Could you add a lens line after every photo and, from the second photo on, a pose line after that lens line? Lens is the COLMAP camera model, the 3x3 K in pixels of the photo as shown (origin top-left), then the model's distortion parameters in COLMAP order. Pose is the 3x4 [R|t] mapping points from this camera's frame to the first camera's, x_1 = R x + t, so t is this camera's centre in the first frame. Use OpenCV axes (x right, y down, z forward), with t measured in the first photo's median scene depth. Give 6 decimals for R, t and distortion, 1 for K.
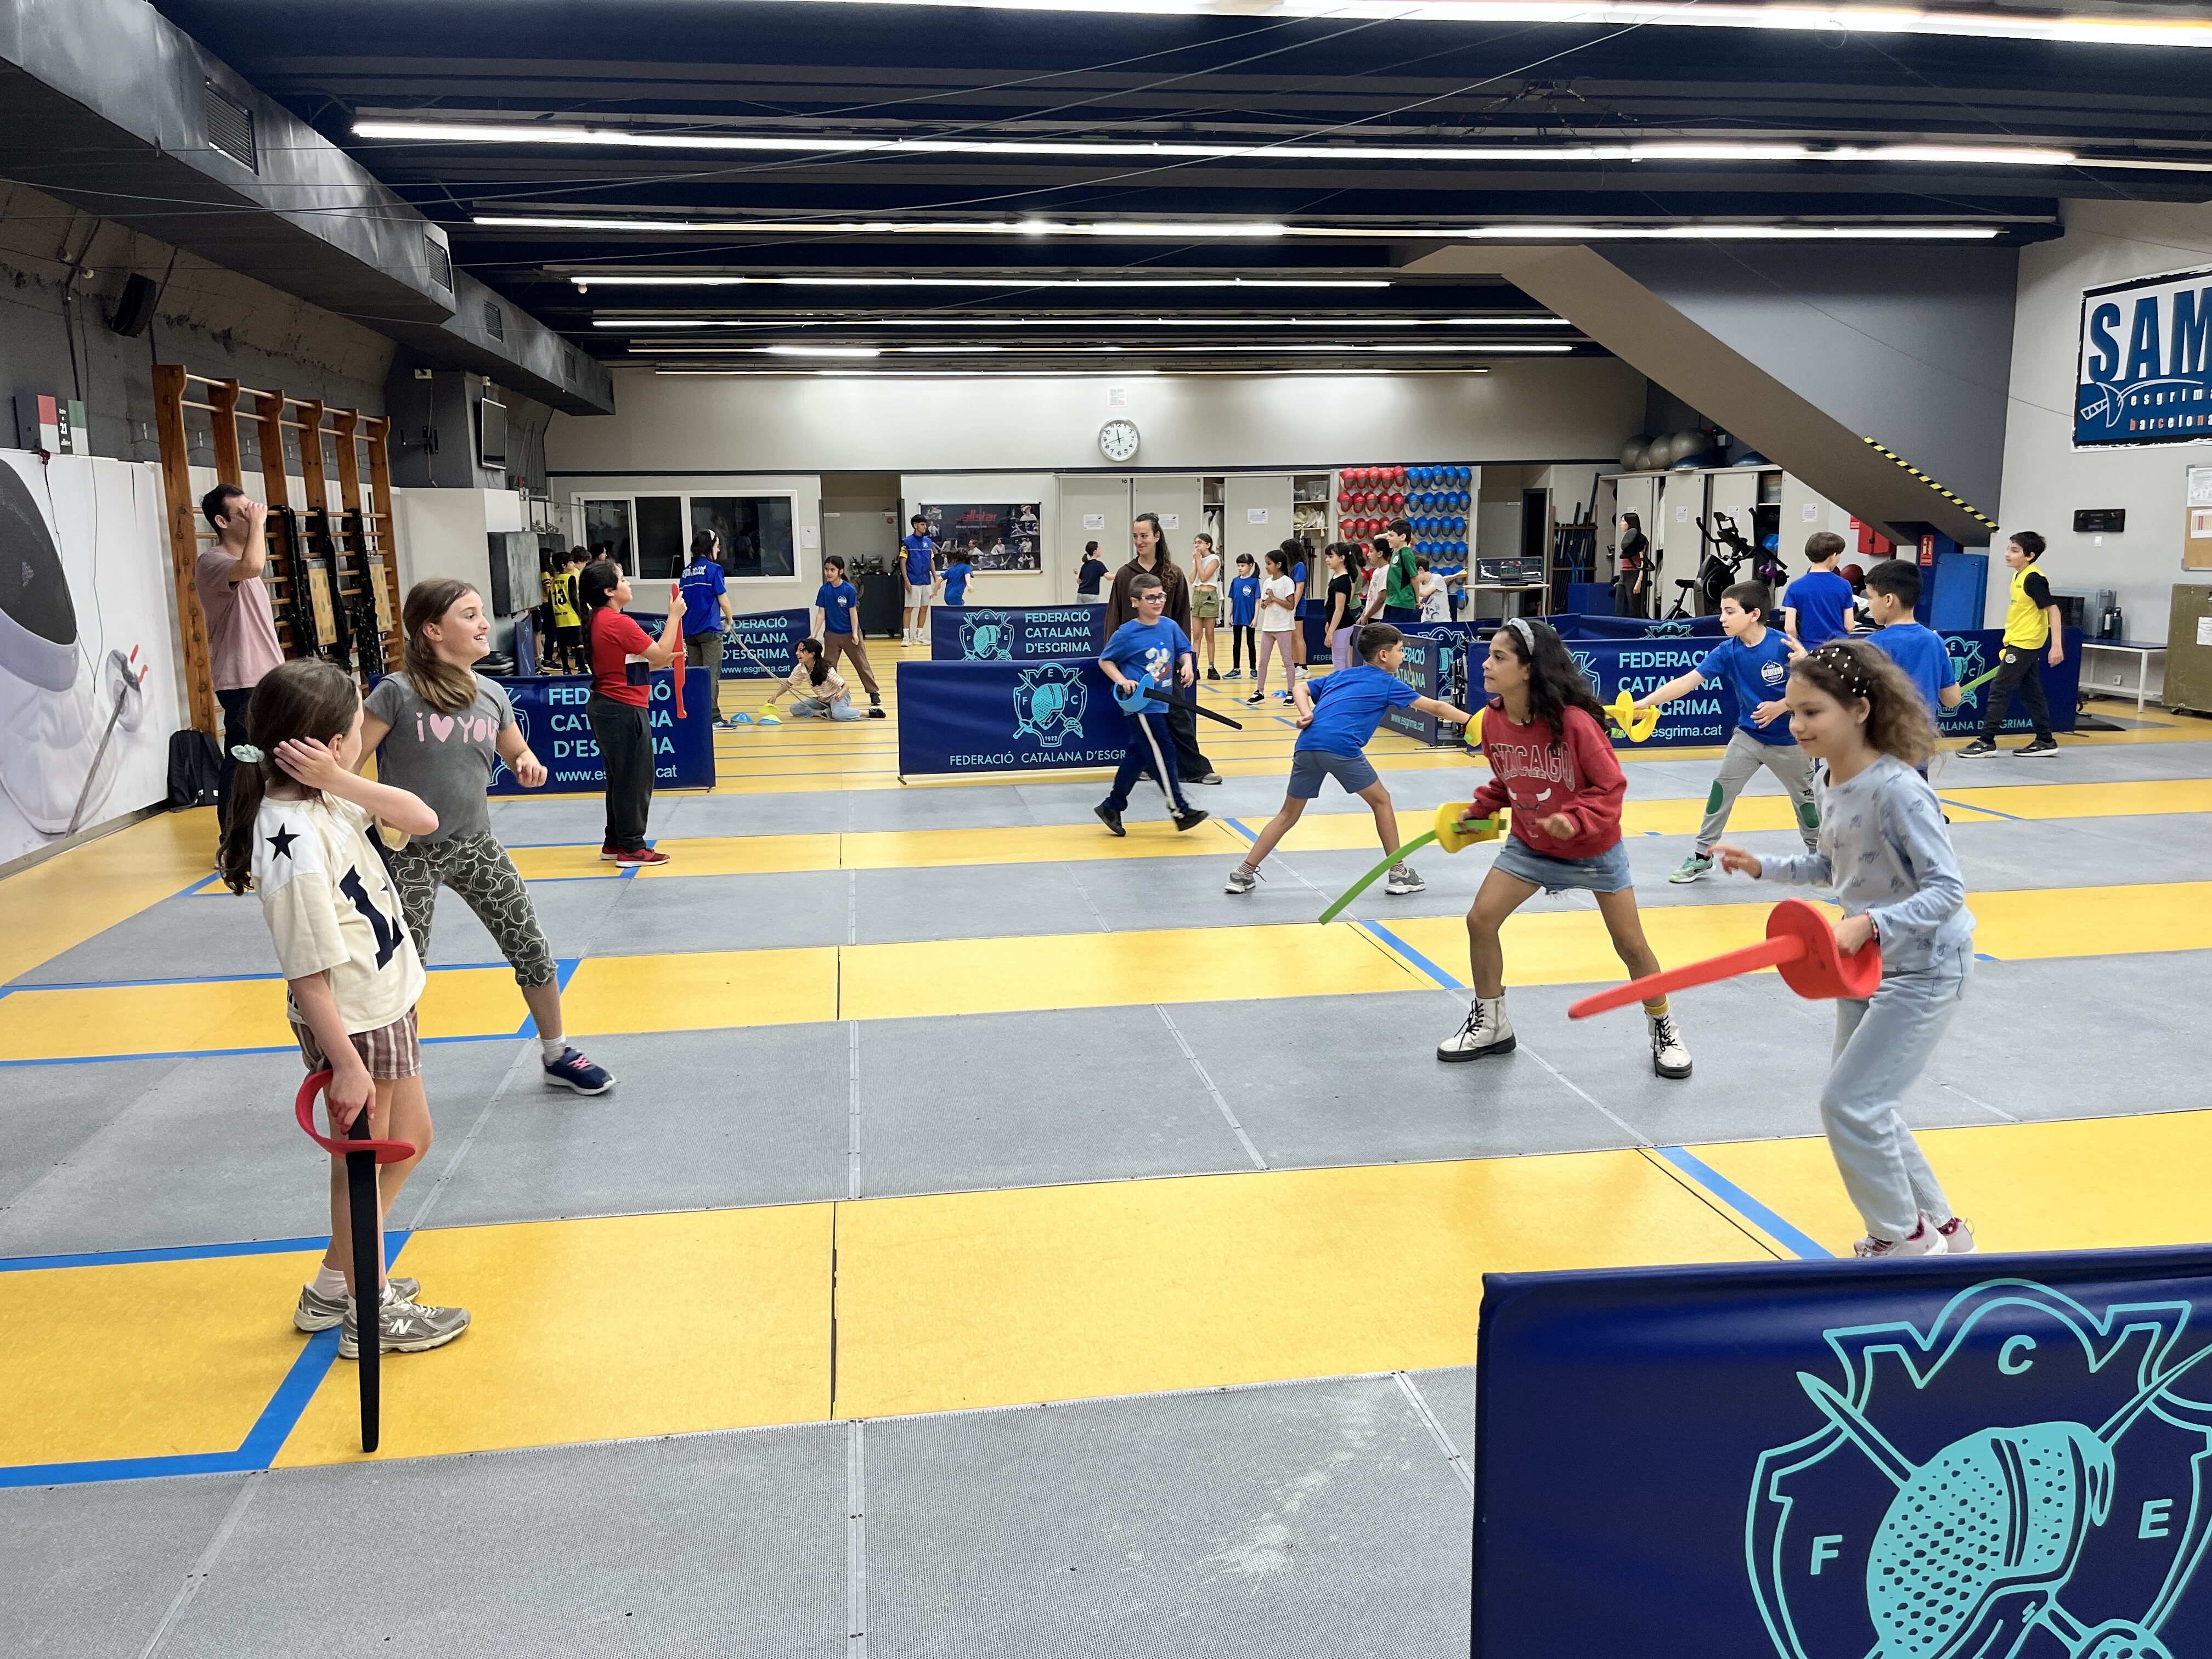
lens RADIAL K [[1683.4, 0, 1104.6], [0, 1683.4, 830.8], [0, 0, 1]] dist [0.039067, -0.059558]
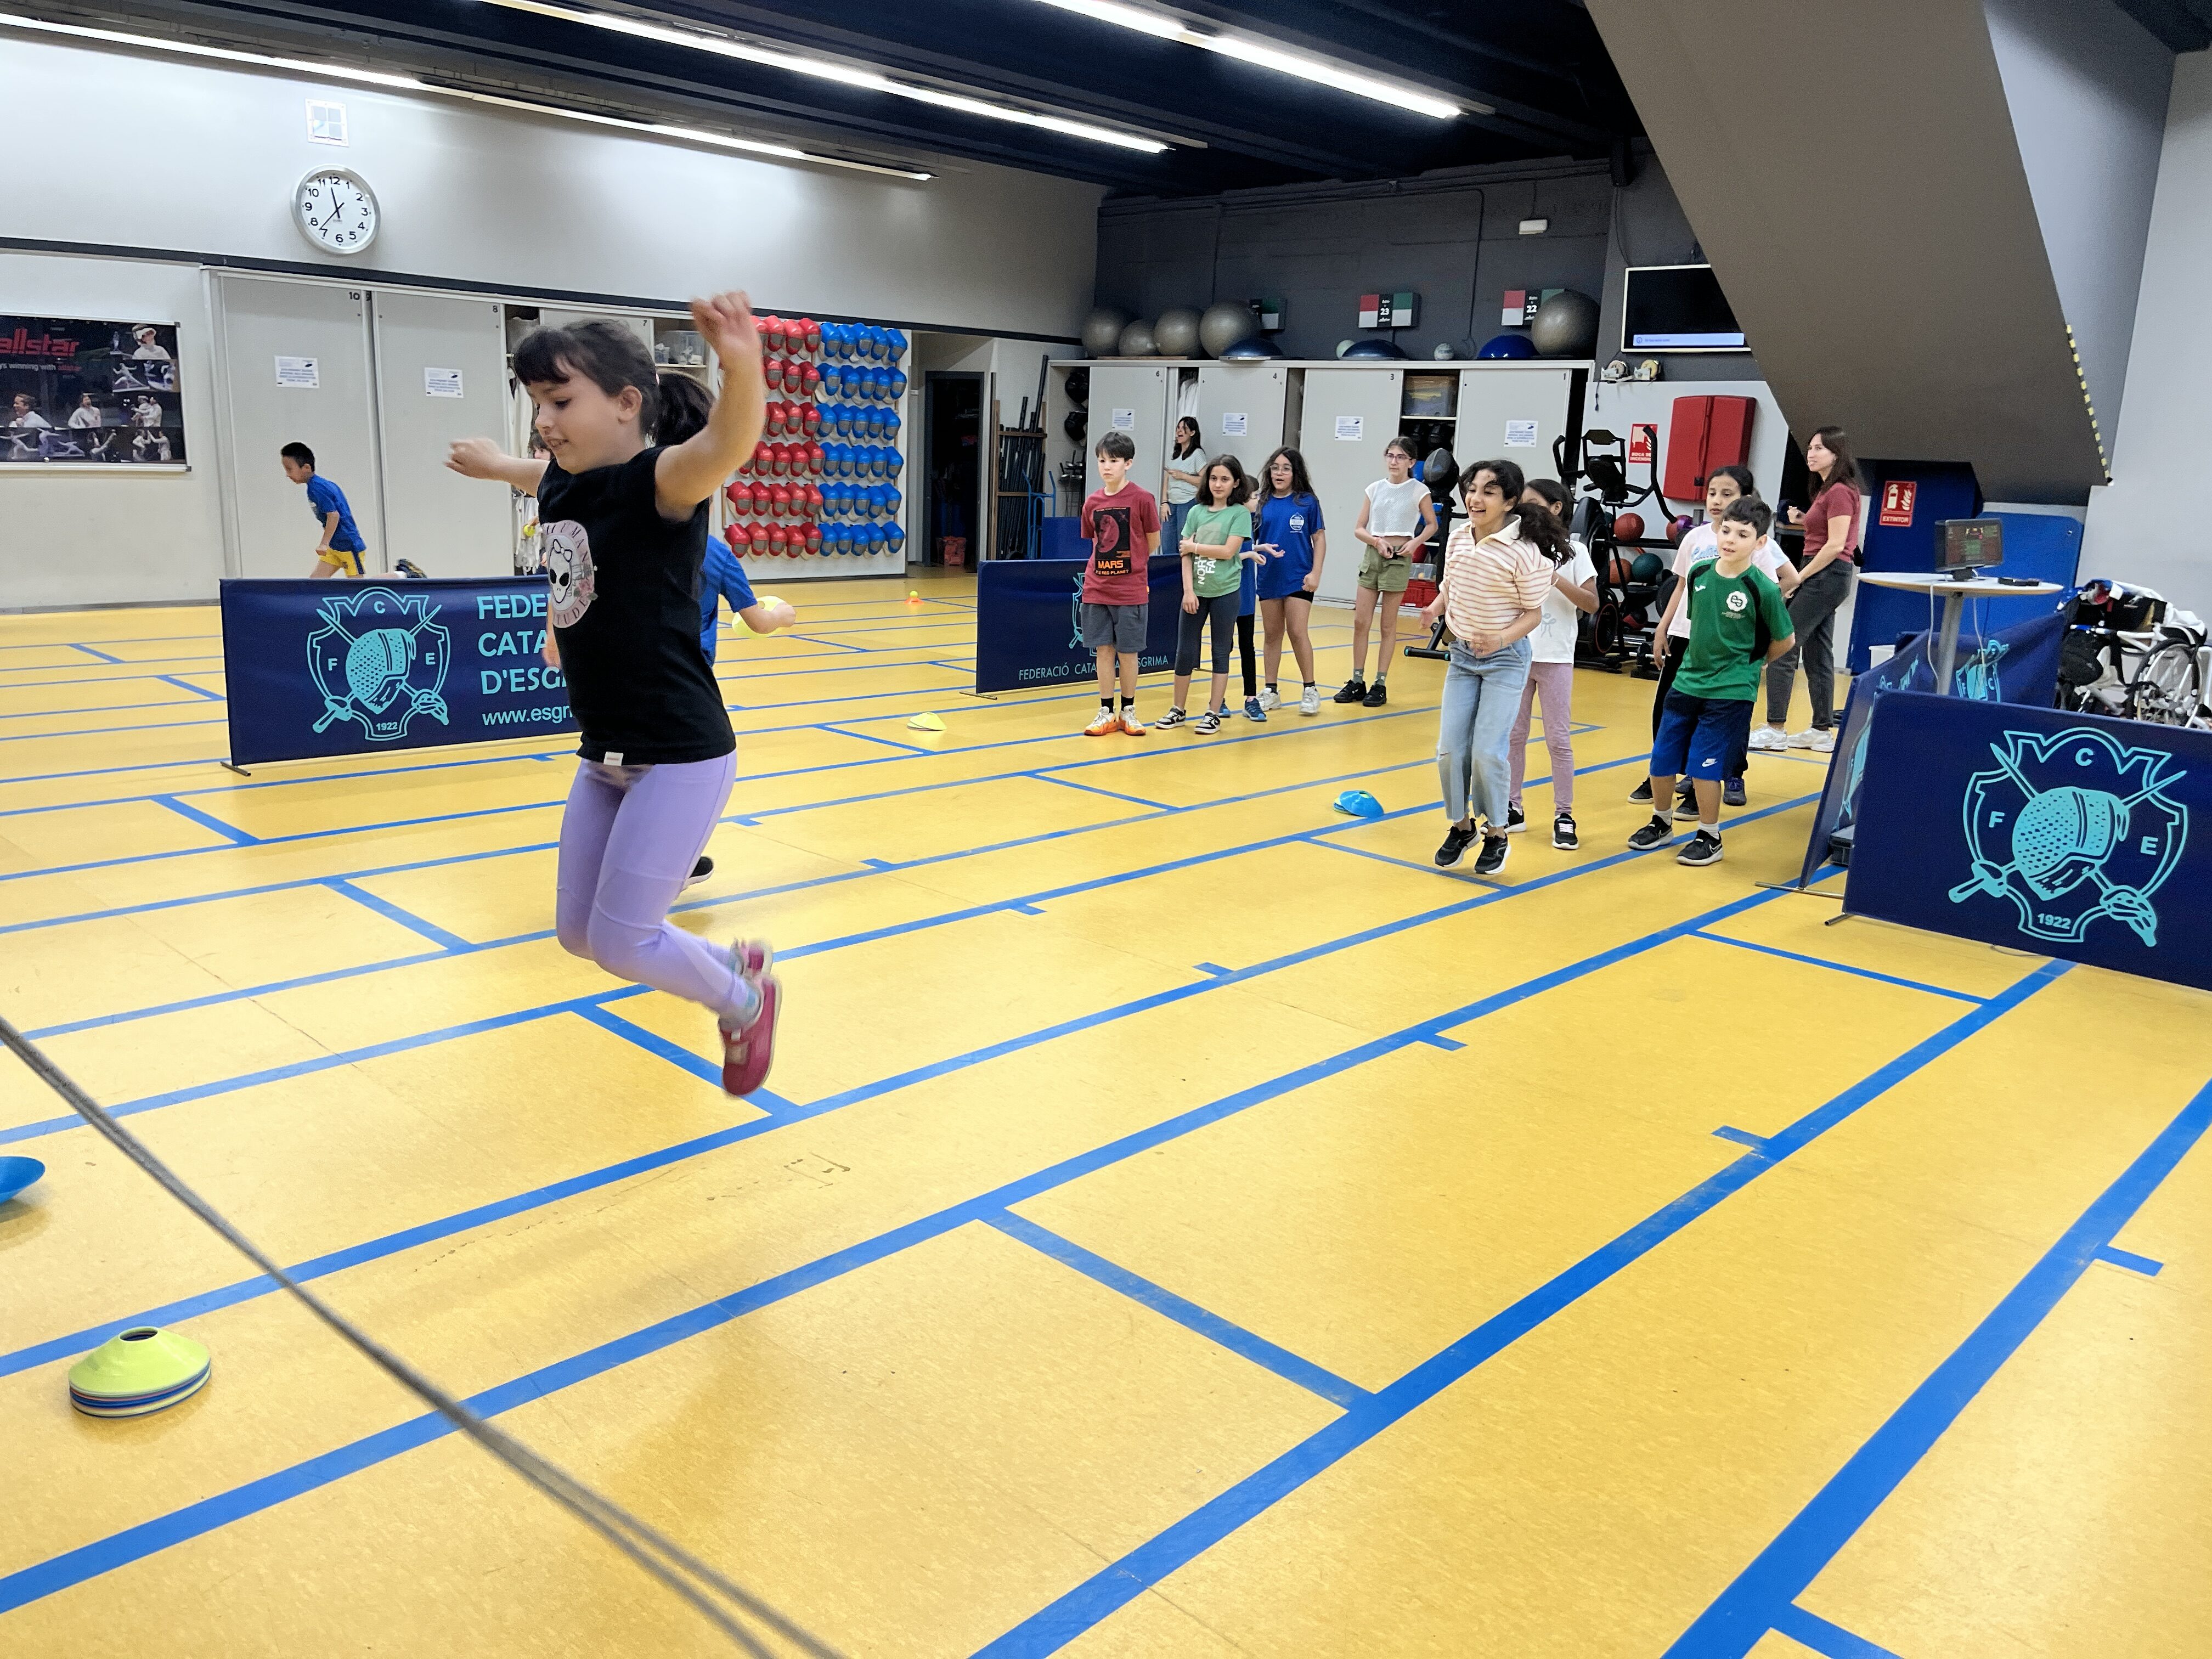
lens RADIAL K [[1683.4, 0, 1097.0], [0, 1683.4, 831.1], [0, 0, 1]] dist [0.039067, -0.059558]
pose [[0.796095, -0.090797, 0.598321, -0.130775], [0.055563, 0.995471, 0.077136, -0.073431], [-0.602615, -0.028163, 0.797535, 0.452831]]
